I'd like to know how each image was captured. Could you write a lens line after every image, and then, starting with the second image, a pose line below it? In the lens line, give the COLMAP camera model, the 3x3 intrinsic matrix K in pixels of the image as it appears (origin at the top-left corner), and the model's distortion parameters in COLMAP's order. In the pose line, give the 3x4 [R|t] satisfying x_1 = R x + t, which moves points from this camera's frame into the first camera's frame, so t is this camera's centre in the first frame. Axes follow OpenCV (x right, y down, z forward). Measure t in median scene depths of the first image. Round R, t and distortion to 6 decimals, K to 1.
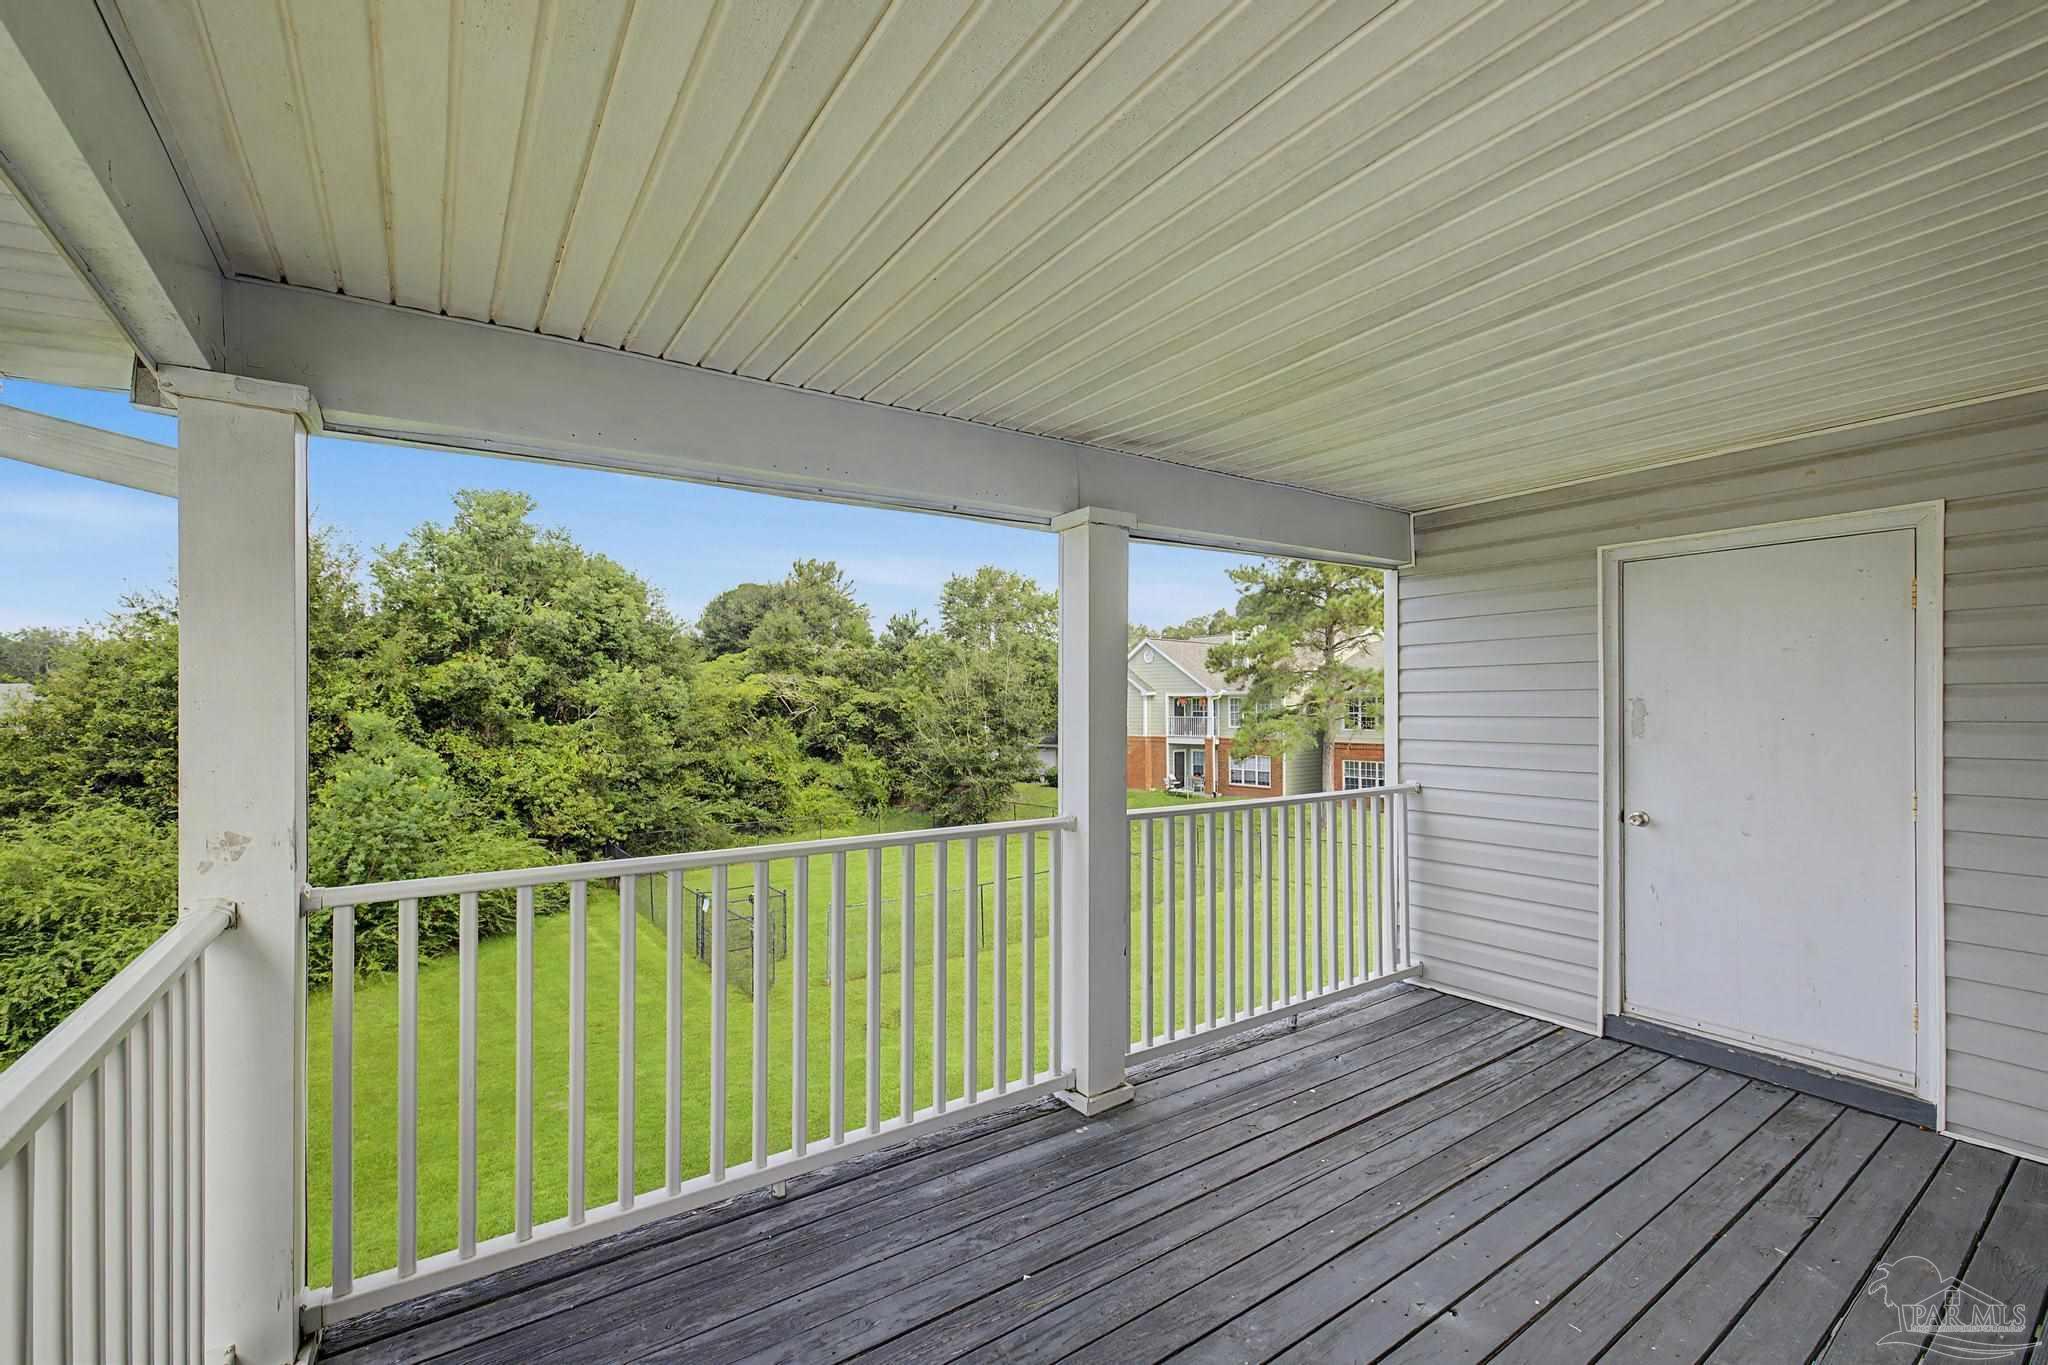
lens RADIAL K [[869.3, 0, 1010.4], [0, 869.3, 701.5], [0, 0, 1]] dist [0.006610, -0.000882]
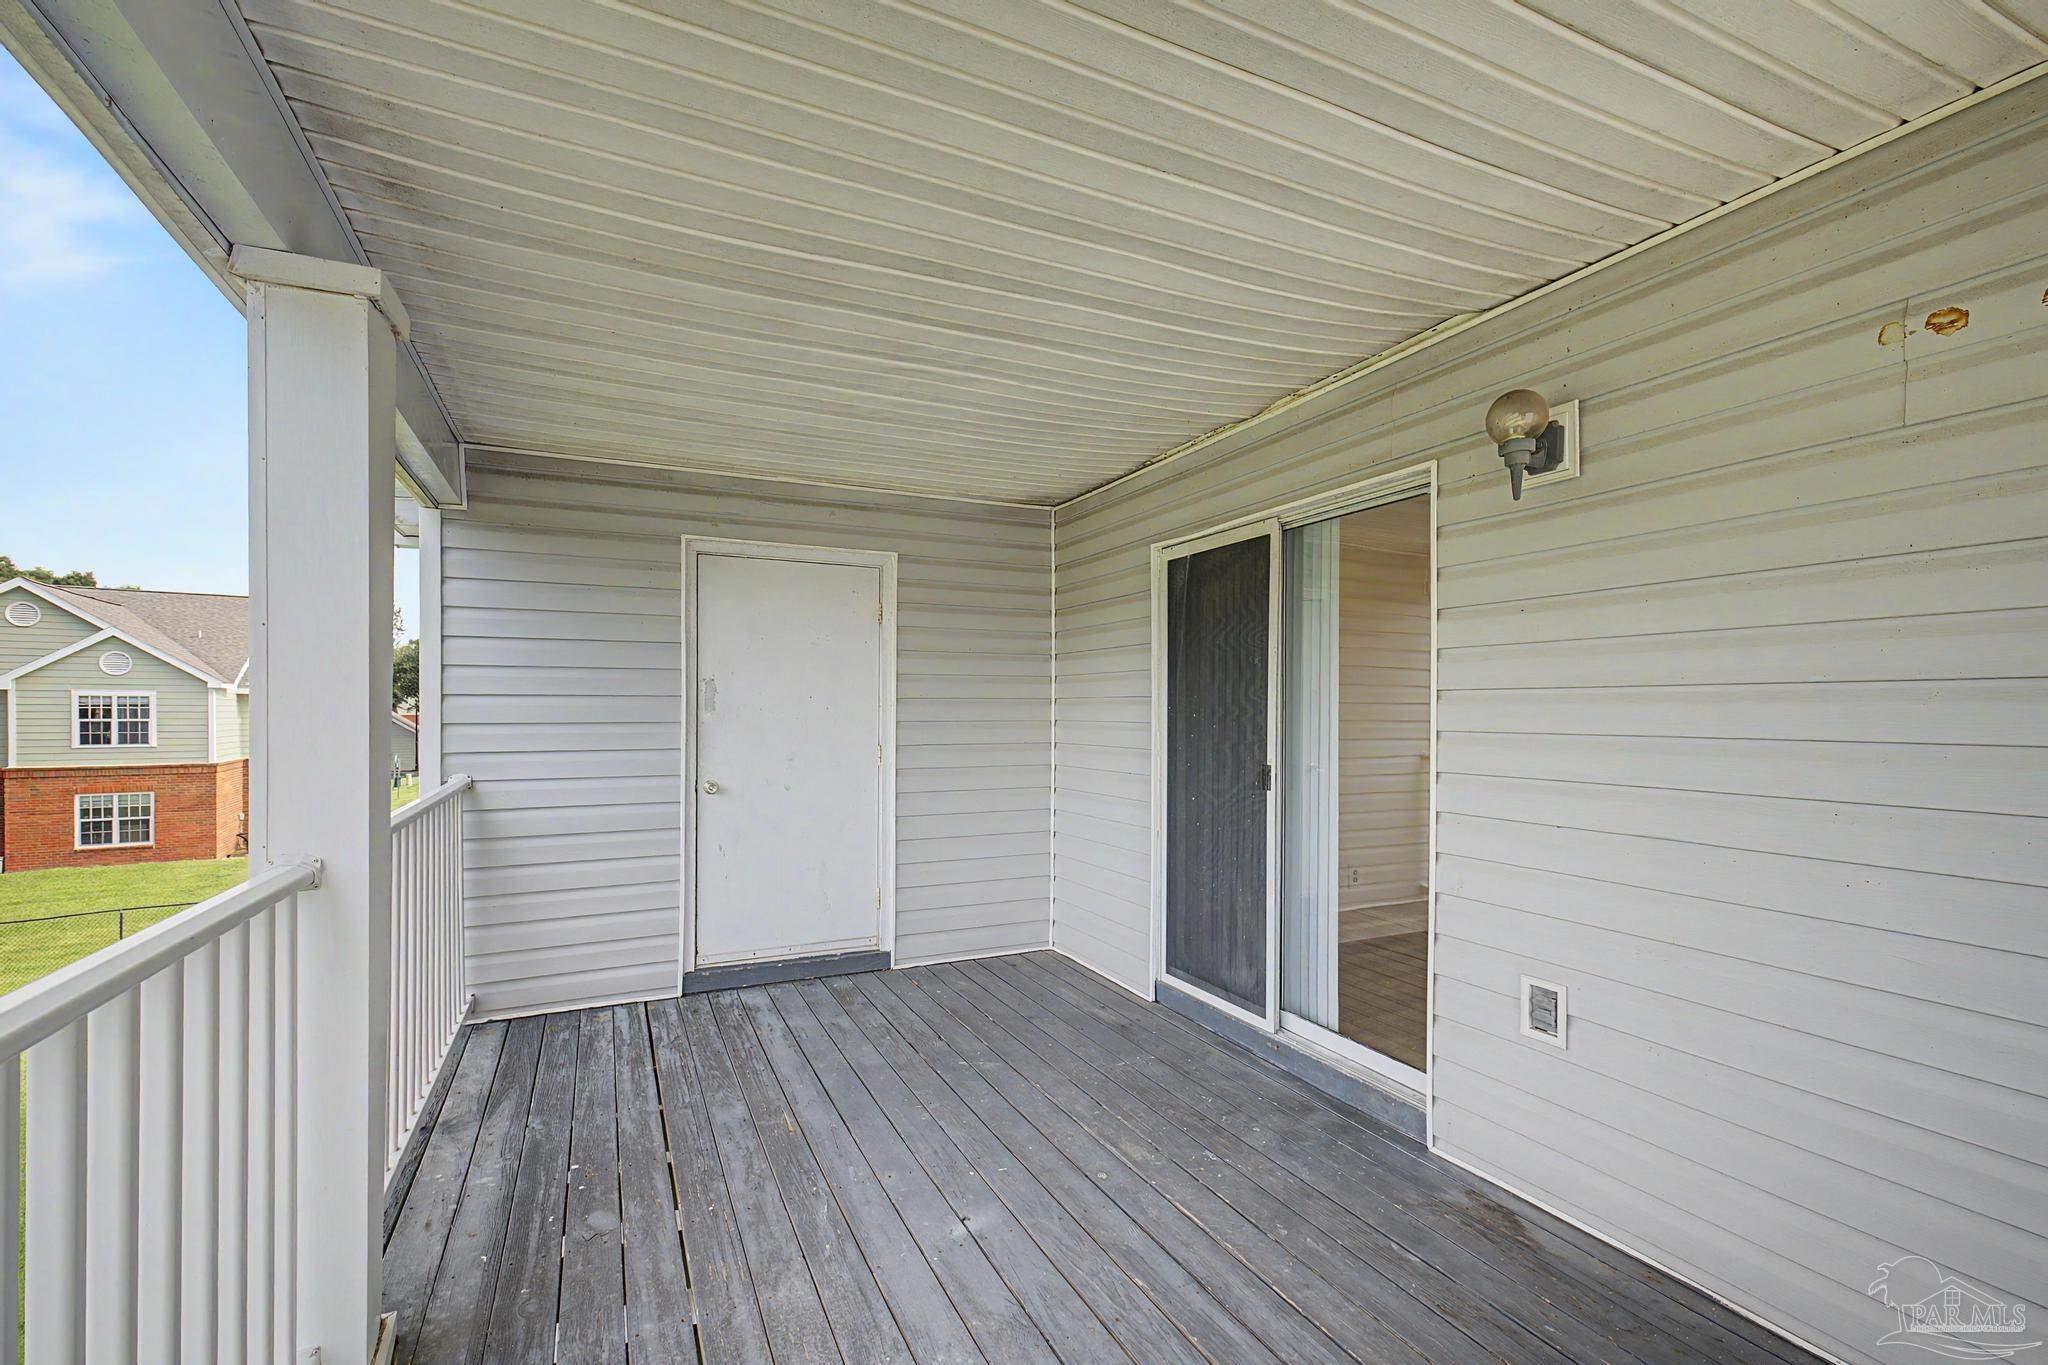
lens RADIAL K [[869.3, 0, 1033.1], [0, 869.3, 720.3], [0, 0, 1]] dist [0.006610, -0.000882]
pose [[0.141960, -0.006583, 0.989850, -0.293465], [-0.005915, 0.999954, 0.007499, 0.034746], [-0.989855, -0.006919, 0.141915, 0.400720]]
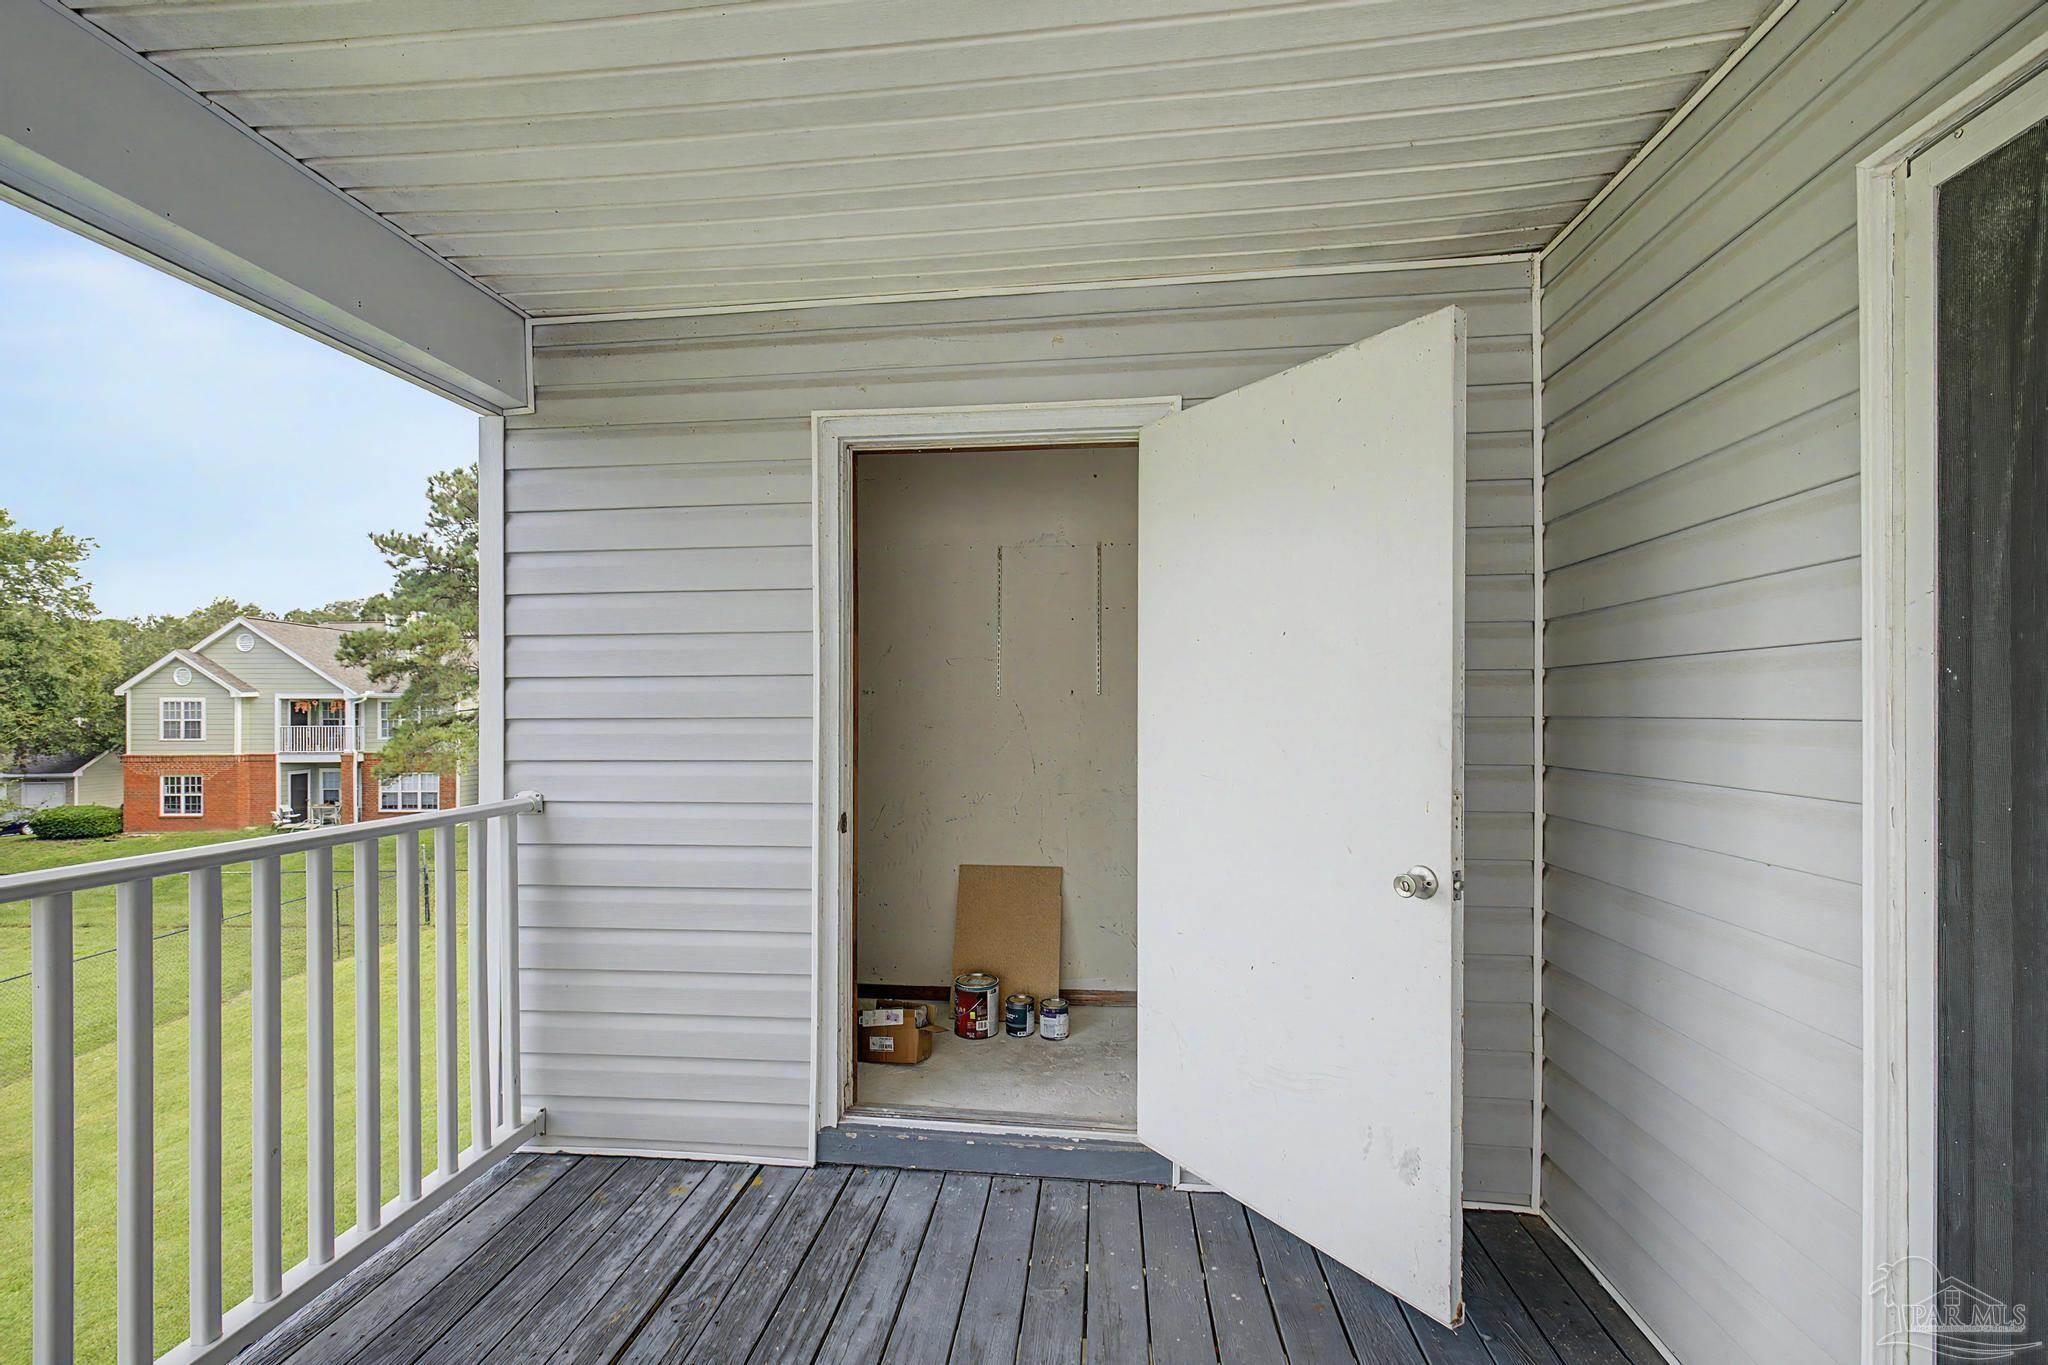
lens RADIAL K [[869.3, 0, 1015.7], [0, 869.3, 712.0], [0, 0, 1]] dist [0.006610, -0.000882]
pose [[0.654004, 0.002509, 0.756487, 0.266569], [-0.002165, 0.999997, -0.001445, 0.043553], [-0.756488, -0.000693, 0.654007, 0.433757]]
